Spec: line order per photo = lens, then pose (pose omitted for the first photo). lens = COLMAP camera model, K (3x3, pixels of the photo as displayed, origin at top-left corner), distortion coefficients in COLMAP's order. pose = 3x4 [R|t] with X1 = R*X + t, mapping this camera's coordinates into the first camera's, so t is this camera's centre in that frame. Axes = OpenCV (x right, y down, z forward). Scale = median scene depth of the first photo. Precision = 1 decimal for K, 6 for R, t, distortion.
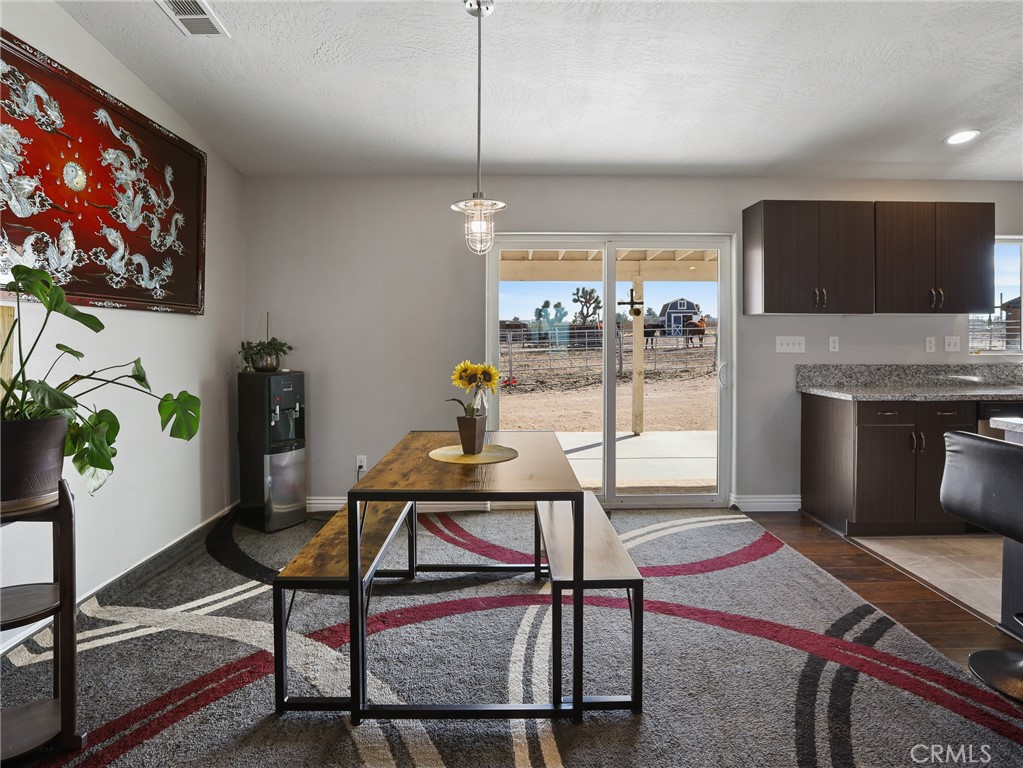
lens RADIAL K [[525.5, 0, 510.2], [0, 525.5, 333.7], [0, 0, 1]] dist [-0.040517, 0.012999]
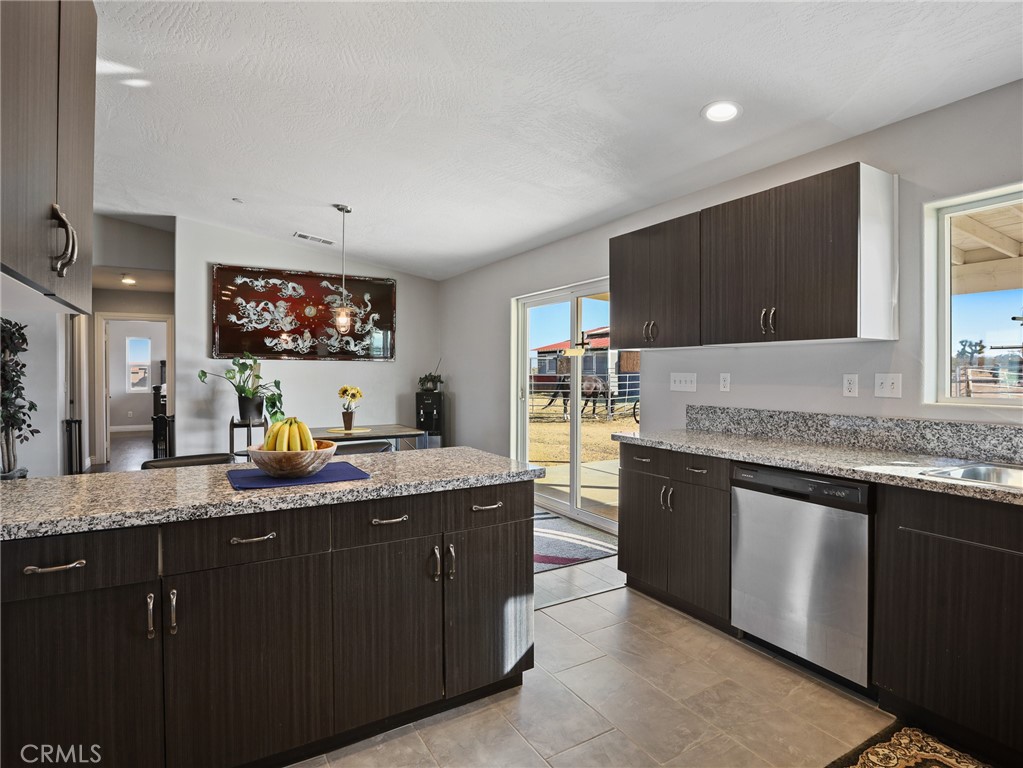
lens RADIAL K [[525.5, 0, 513.6], [0, 525.5, 374.5], [0, 0, 1]] dist [-0.040517, 0.012999]
pose [[0.525996, 0.004899, -0.850473, 1.389934], [0.002692, 0.999969, 0.007425, 0.000778], [0.850483, -0.006195, 0.525967, 0.333094]]
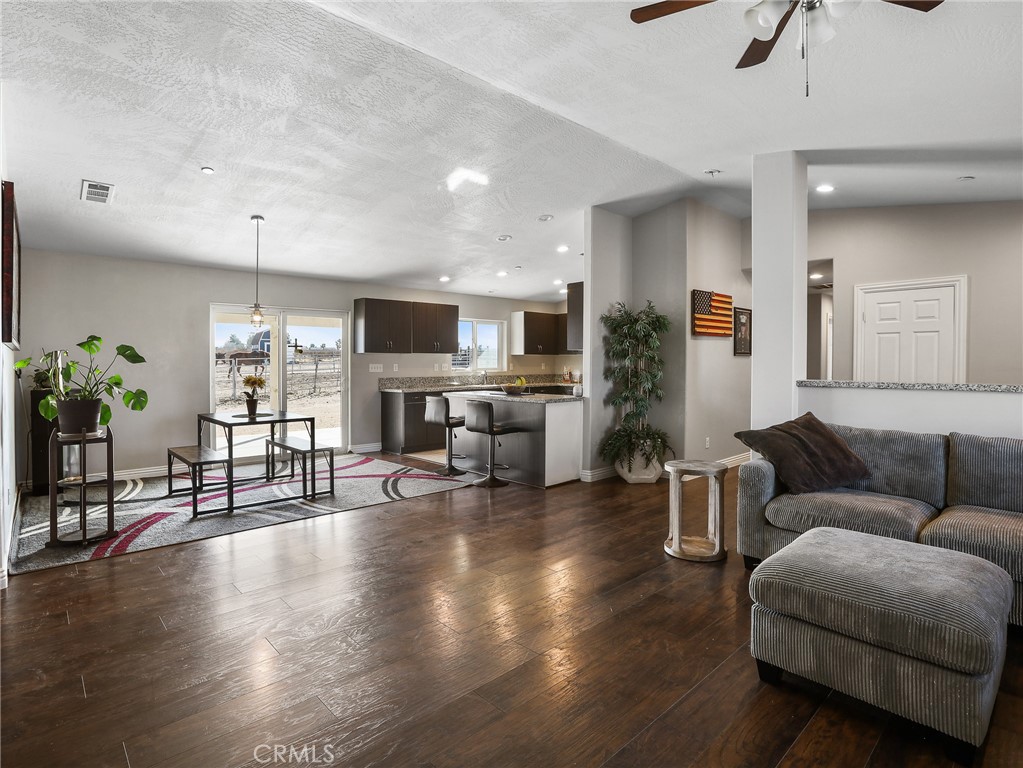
lens RADIAL K [[525.5, 0, 520.6], [0, 525.5, 362.6], [0, 0, 1]] dist [-0.040517, 0.012999]
pose [[0.713751, -0.000311, 0.700399, -0.552761], [-0.001907, 0.999995, 0.002387, -0.006277], [-0.700397, -0.003039, 0.713747, -0.962118]]
